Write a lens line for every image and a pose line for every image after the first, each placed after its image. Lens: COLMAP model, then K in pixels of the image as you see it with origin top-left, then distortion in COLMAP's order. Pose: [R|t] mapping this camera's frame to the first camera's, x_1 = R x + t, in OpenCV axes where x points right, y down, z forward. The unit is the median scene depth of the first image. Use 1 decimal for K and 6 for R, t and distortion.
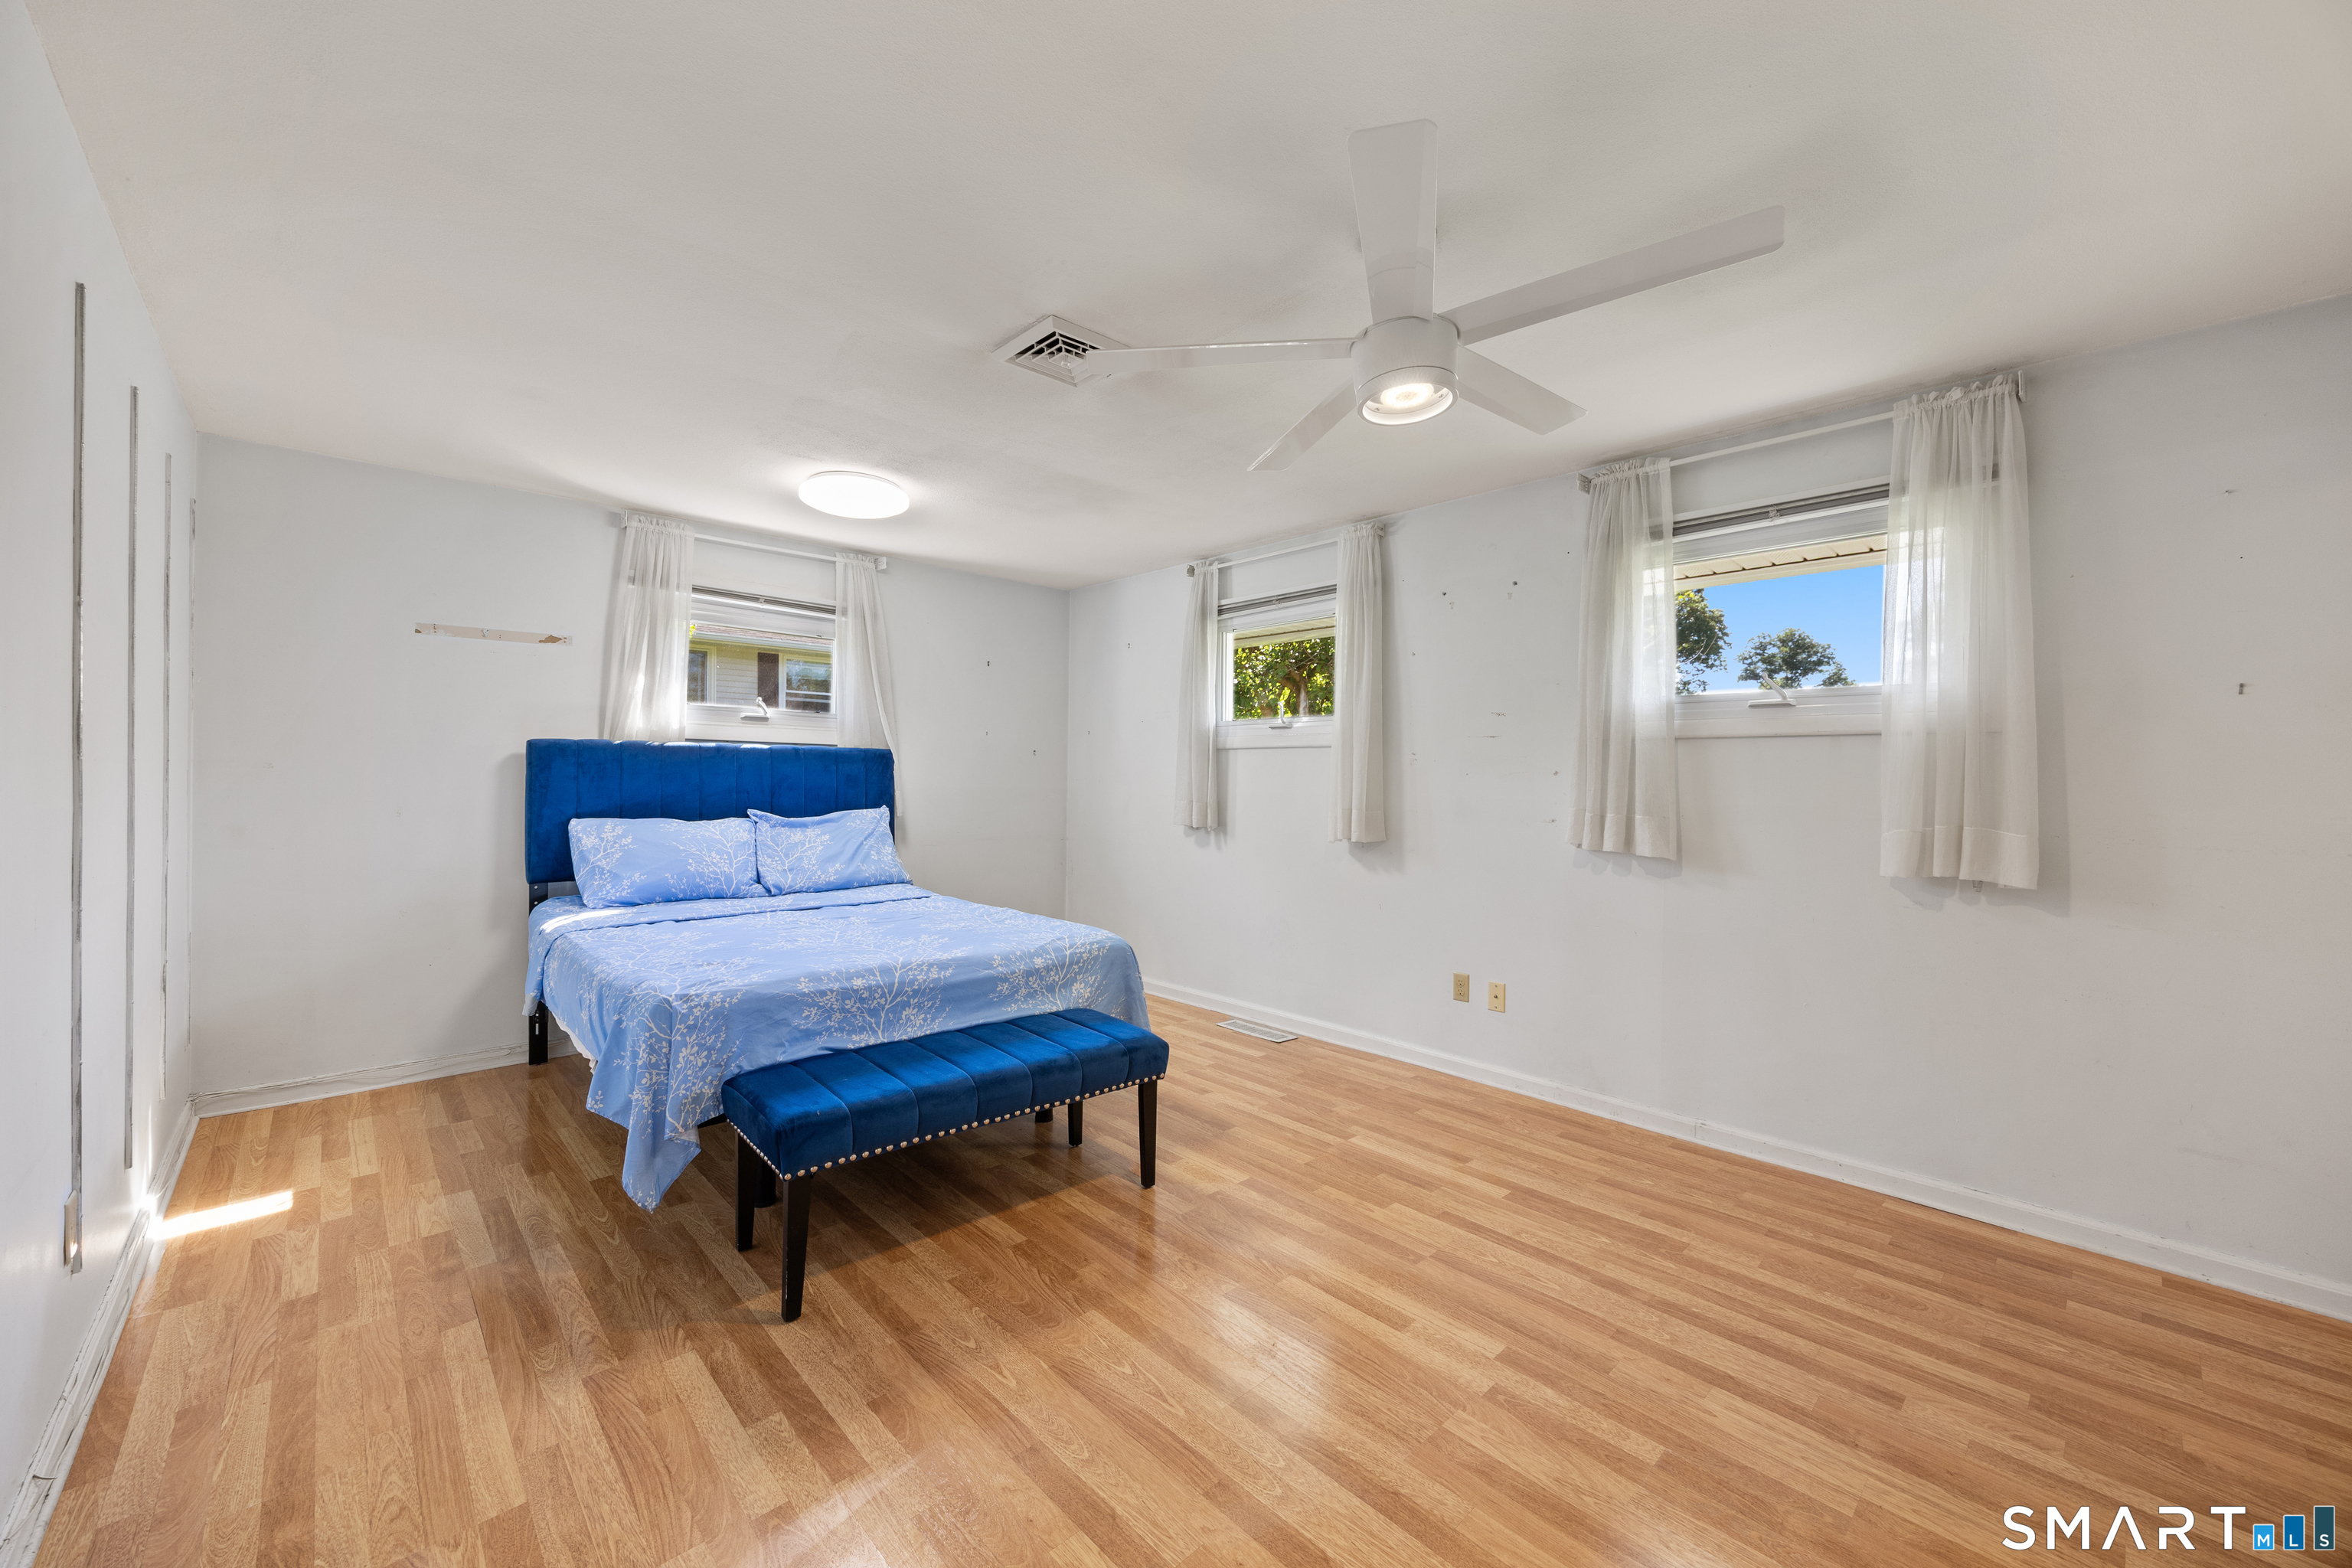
lens RADIAL K [[914.2, 0, 1177.7], [0, 914.2, 784.8], [0, 0, 1]] dist [0.000700, 0.000092]
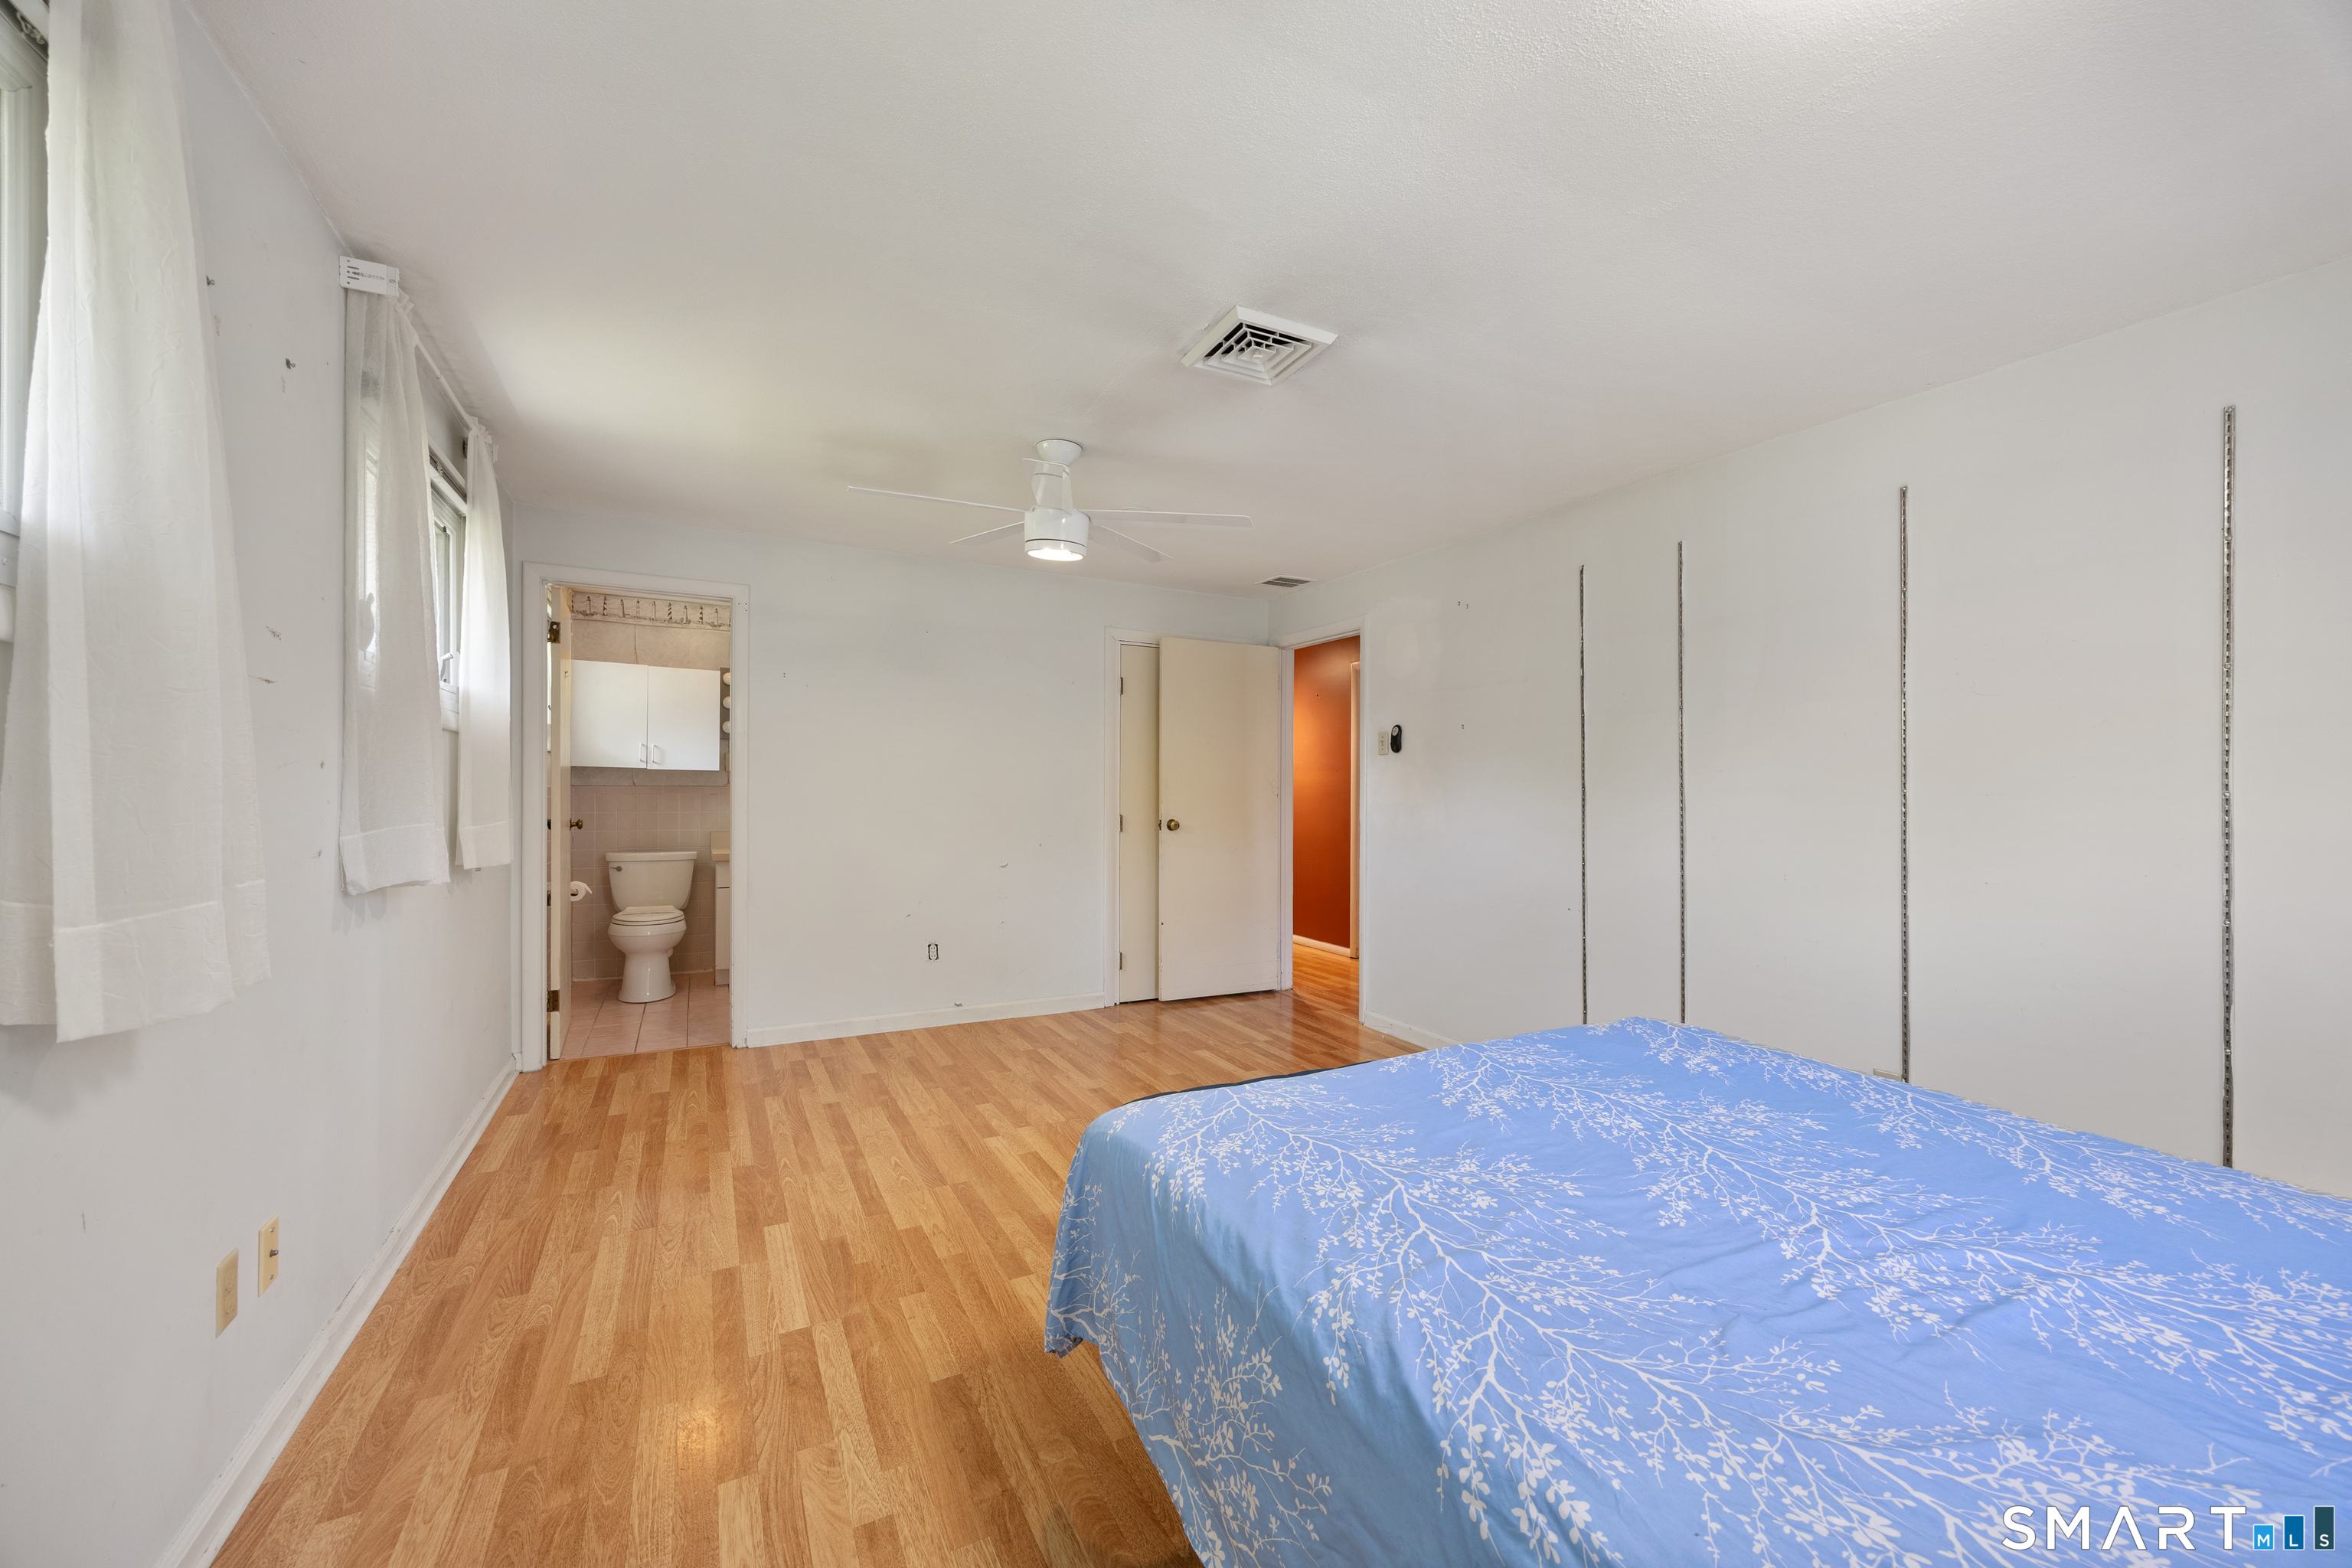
lens RADIAL K [[914.2, 0, 1172.5], [0, 914.2, 786.8], [0, 0, 1]] dist [0.000700, 0.000092]
pose [[-0.964032, -0.021114, 0.264945, -0.287714], [-0.019546, 0.999772, 0.008554, -0.018357], [-0.265065, 0.003068, -0.964226, 1.905011]]
